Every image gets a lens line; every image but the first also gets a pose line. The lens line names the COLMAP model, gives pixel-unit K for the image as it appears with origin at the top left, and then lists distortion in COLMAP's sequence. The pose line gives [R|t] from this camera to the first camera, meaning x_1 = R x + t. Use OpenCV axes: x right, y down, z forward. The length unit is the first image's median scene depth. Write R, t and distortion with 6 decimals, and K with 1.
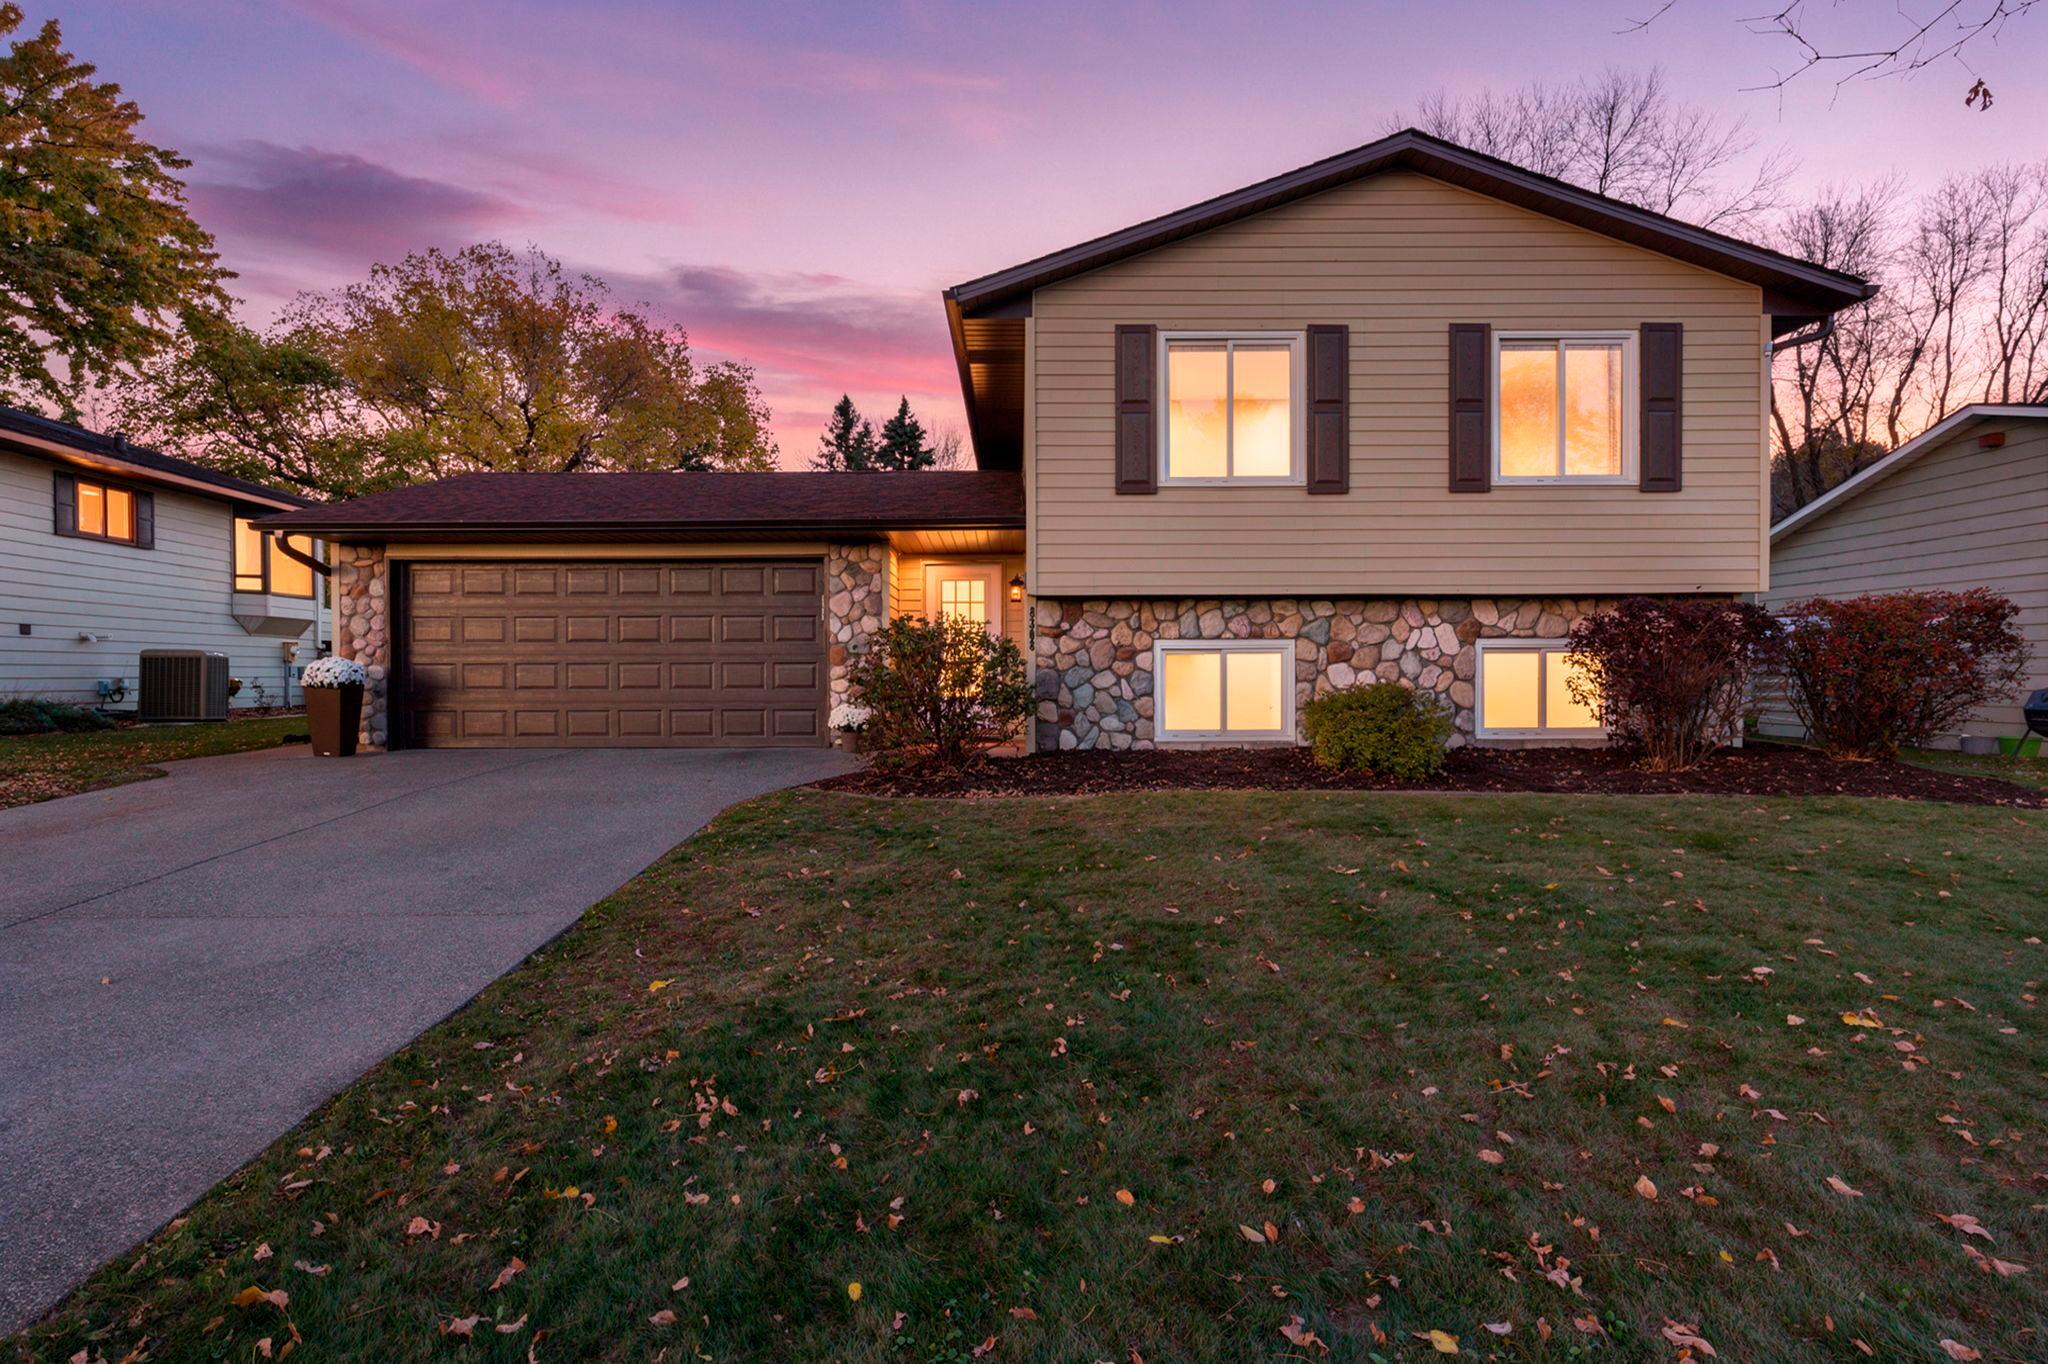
lens RADIAL K [[947.9, 0, 1002.6], [0, 947.9, 679.6], [0, 0, 1]] dist [-0.004266, 0.000577]
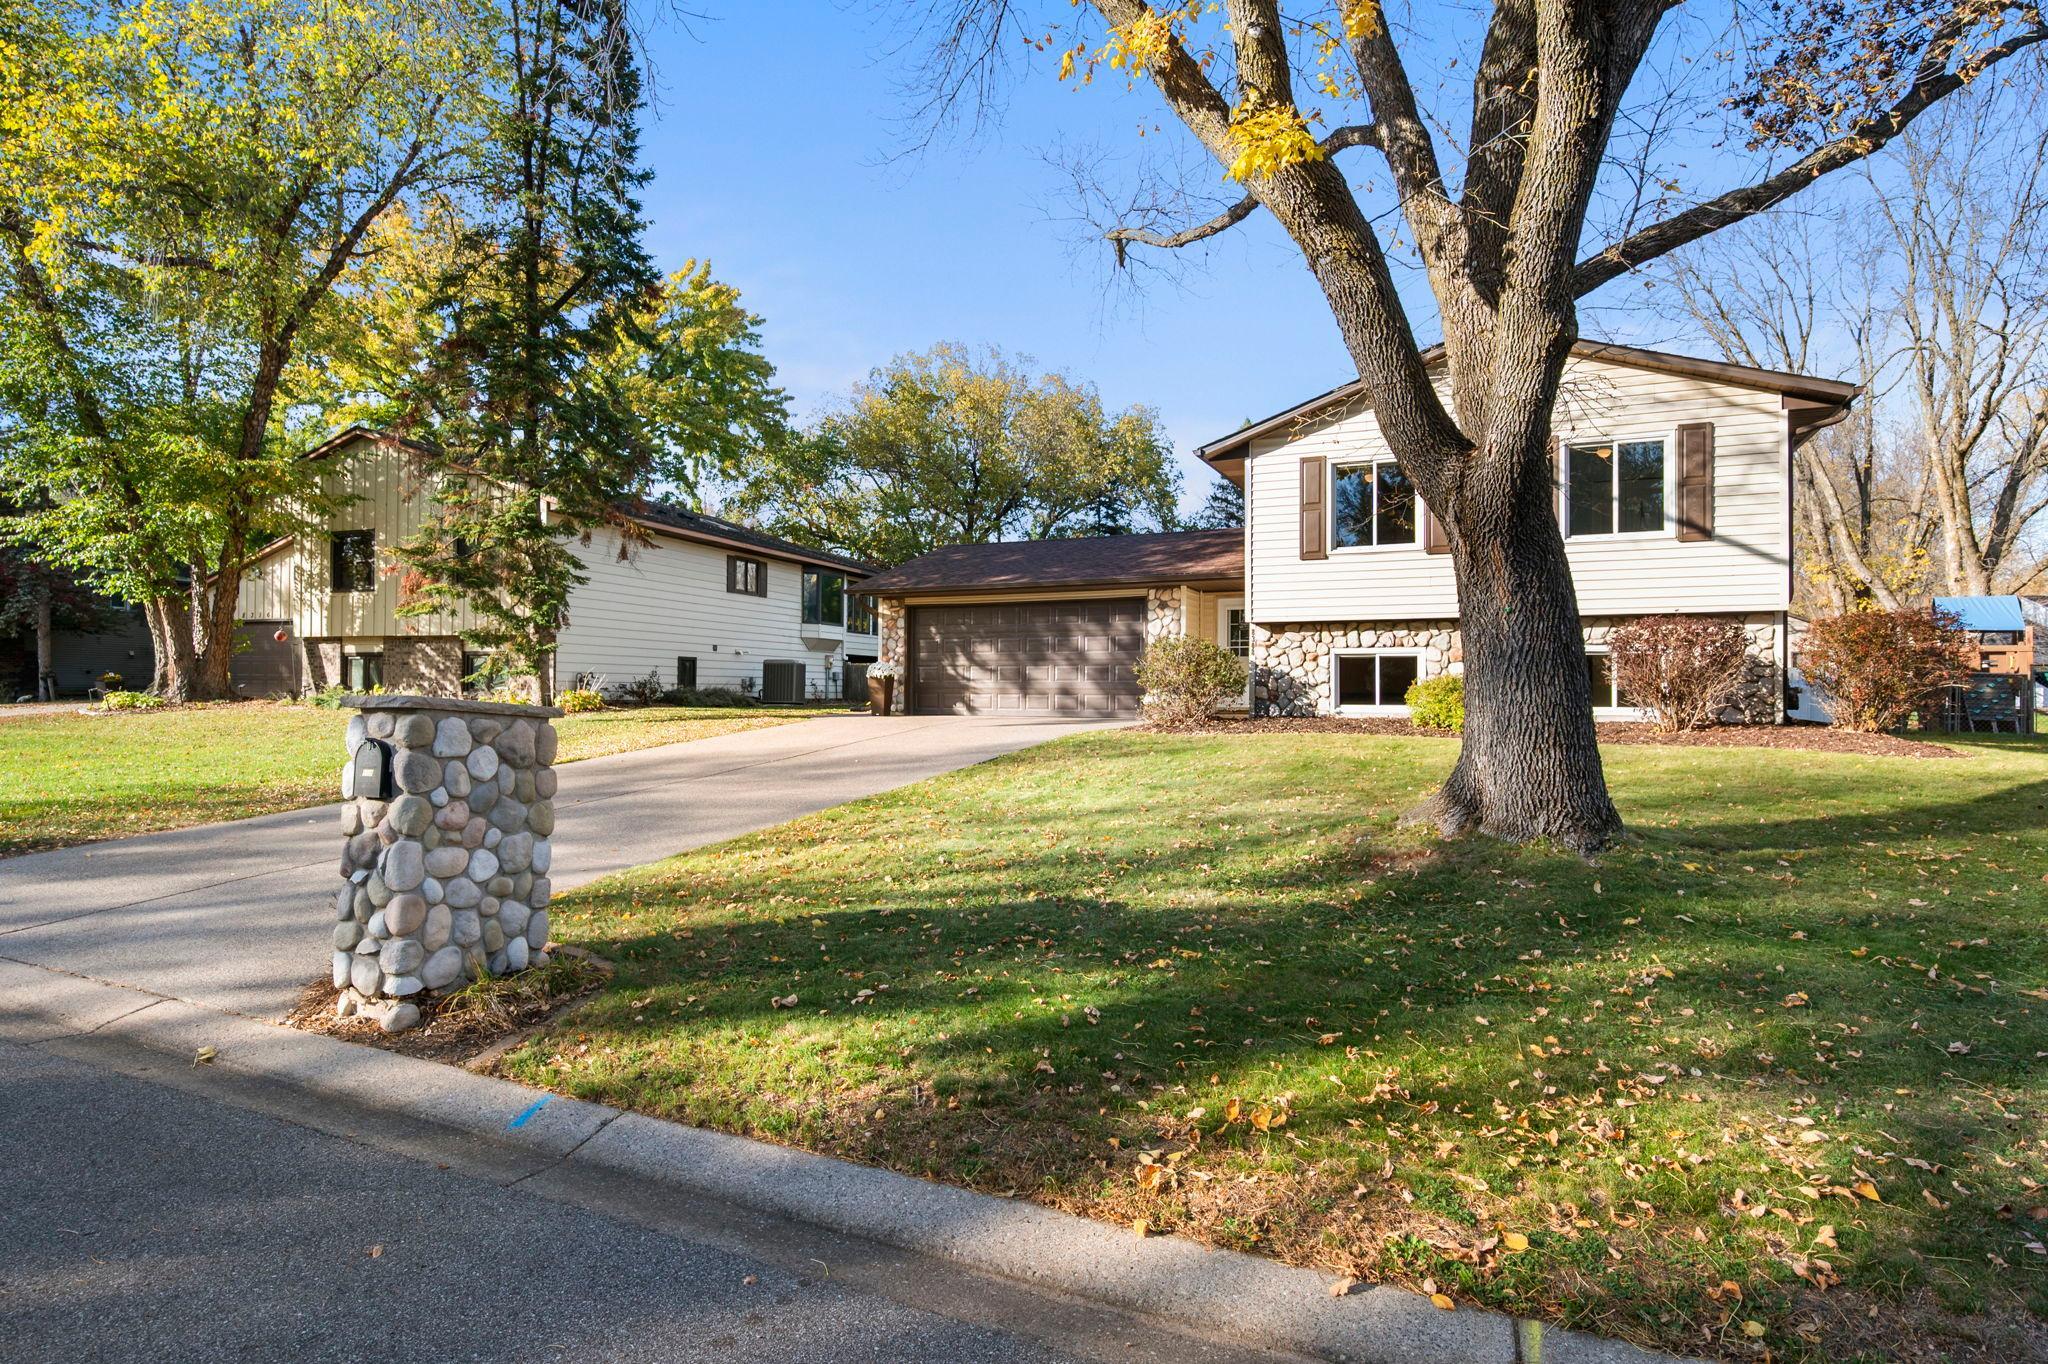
lens RADIAL K [[947.9, 0, 1024.6], [0, 947.9, 676.7], [0, 0, 1]] dist [-0.004266, 0.000577]
pose [[0.917076, 0.003448, -0.398697, 0.156164], [-0.009713, 0.999859, -0.013695, 0.015665], [0.398594, 0.016432, 0.916980, -0.320321]]
